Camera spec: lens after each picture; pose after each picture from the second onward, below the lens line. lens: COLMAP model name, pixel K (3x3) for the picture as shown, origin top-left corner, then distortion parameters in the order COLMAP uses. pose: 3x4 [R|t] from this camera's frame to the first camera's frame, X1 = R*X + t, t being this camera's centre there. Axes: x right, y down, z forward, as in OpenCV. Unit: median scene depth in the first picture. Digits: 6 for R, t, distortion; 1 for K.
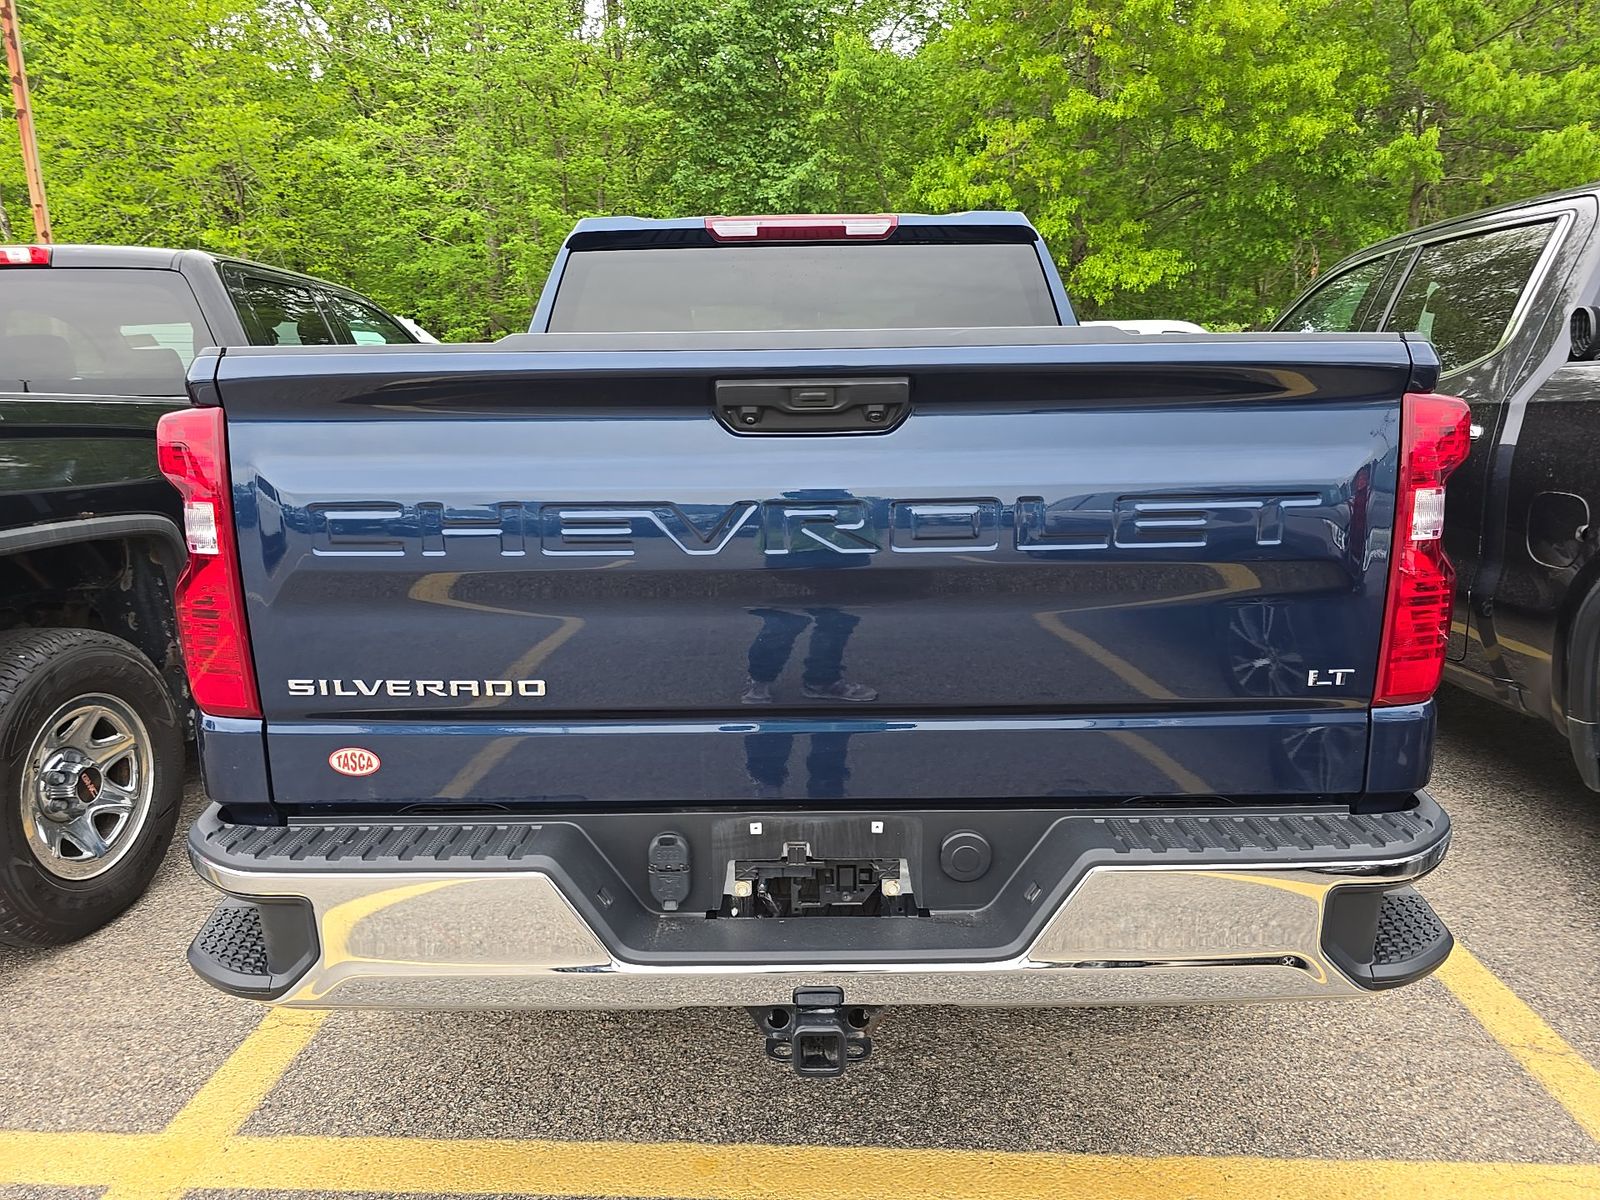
lens RADIAL K [[1108.3, 0, 797.4], [0, 1108.3, 600.9], [0, 0, 1]] dist [0.037433, -0.033786]
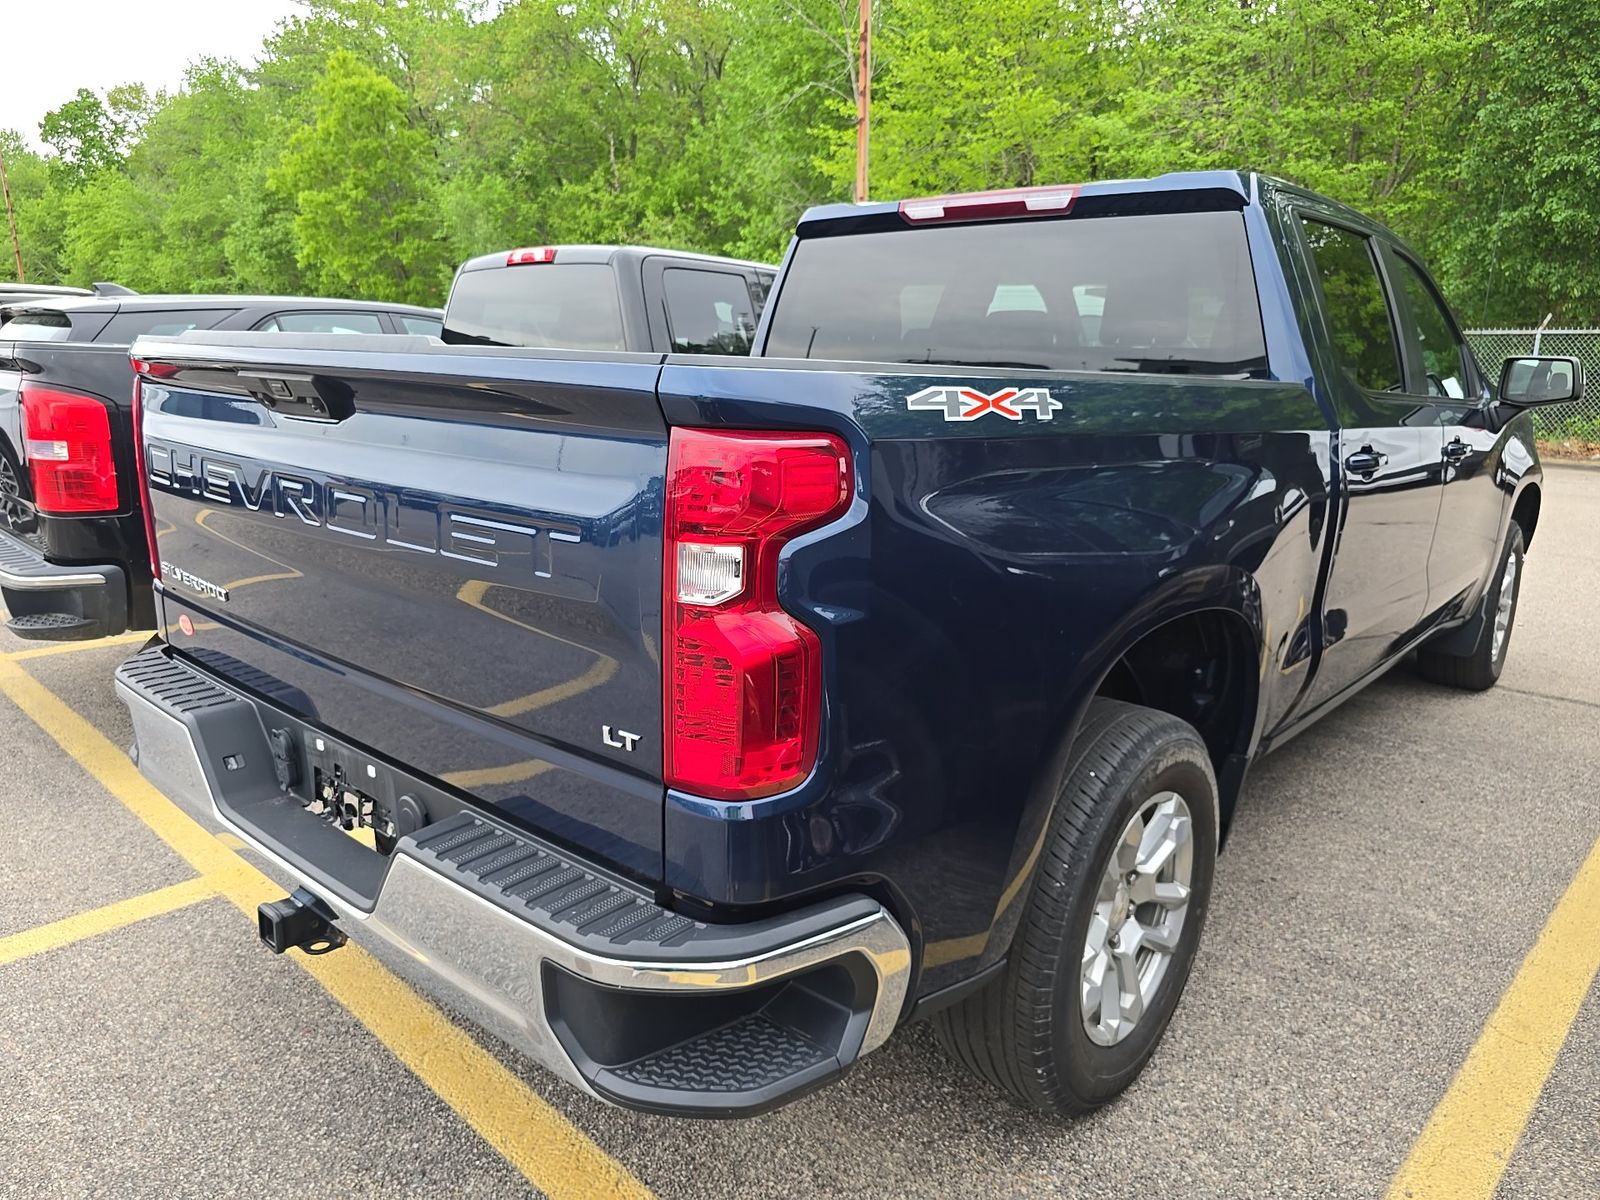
lens RADIAL K [[1108.3, 0, 794.9], [0, 1108.3, 599.3], [0, 0, 1]] dist [0.037433, -0.033786]
pose [[0.745855, 0.175770, -0.642499, 0.119191], [-0.157535, 0.983740, 0.086248, -0.014652], [0.647212, 0.036888, 0.761417, 0.044157]]
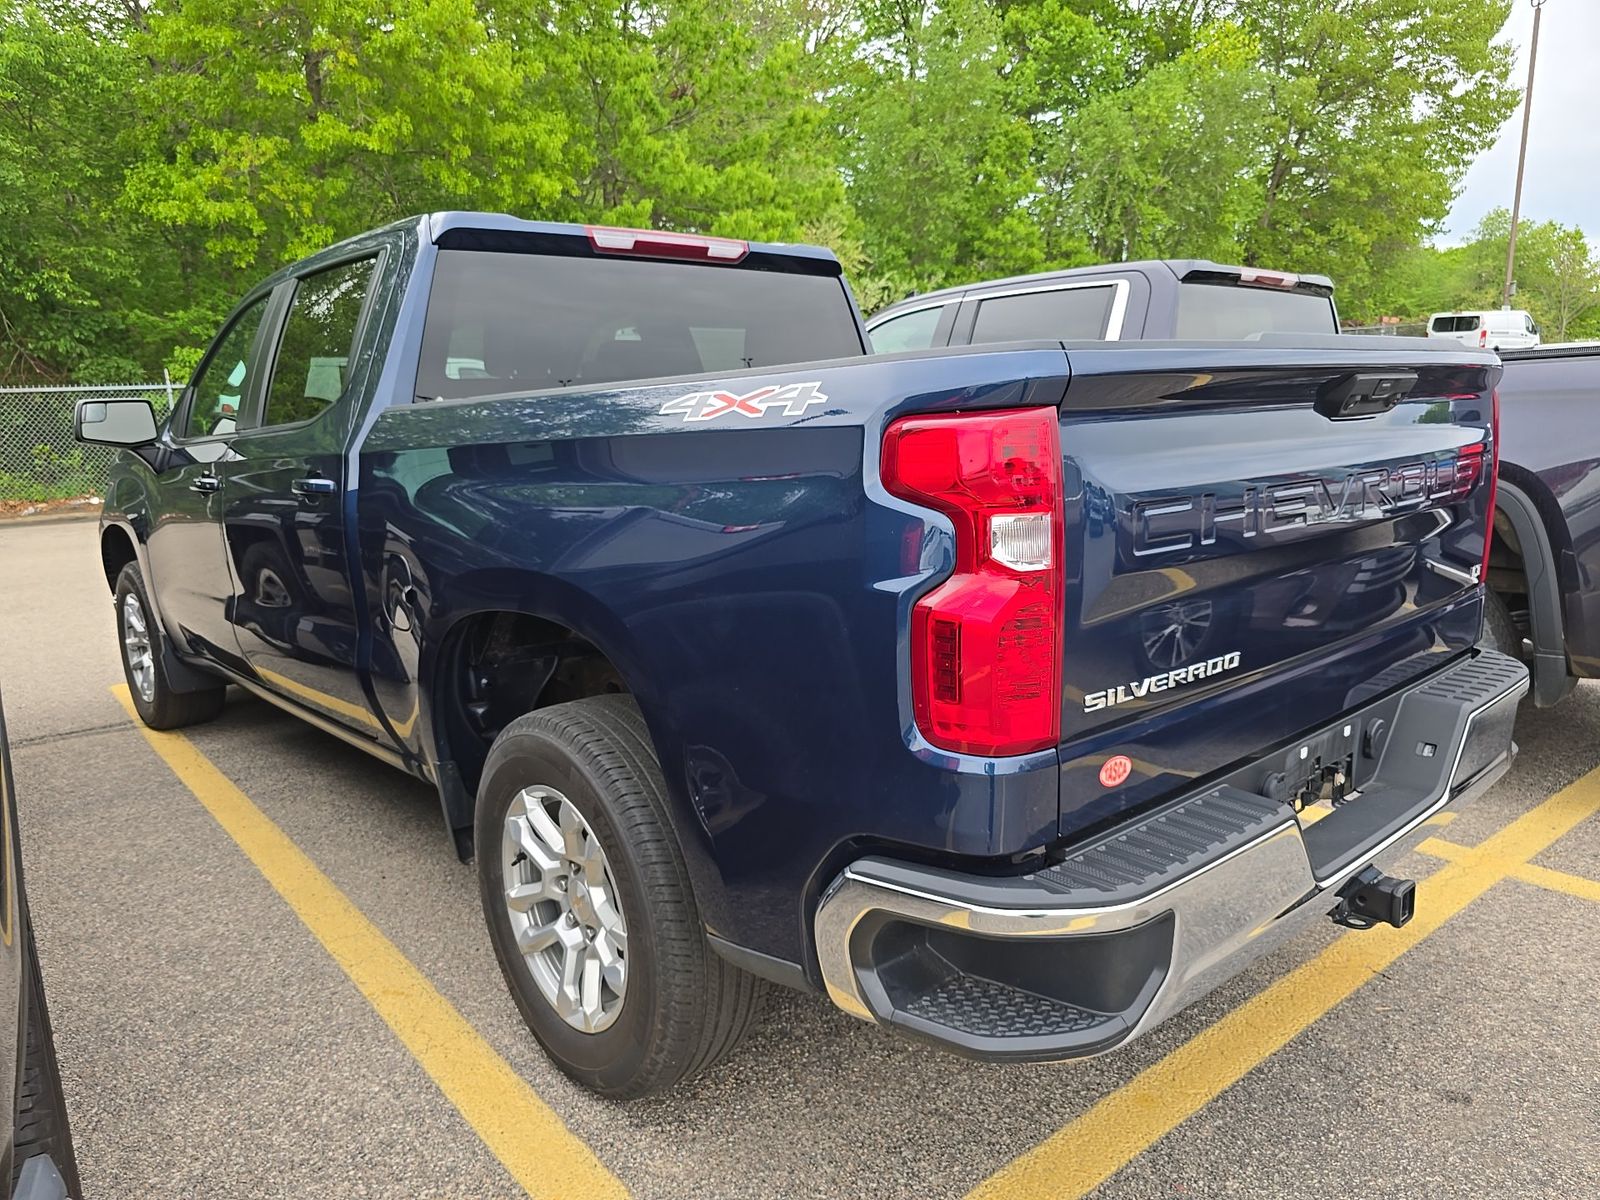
lens RADIAL K [[1108.3, 0, 811.4], [0, 1108.3, 597.8], [0, 0, 1]] dist [0.037433, -0.033786]
pose [[0.737099, -0.124794, 0.664162, -0.130565], [0.149438, 0.988571, 0.019900, -0.006722], [-0.659055, 0.084583, 0.747324, 0.047550]]
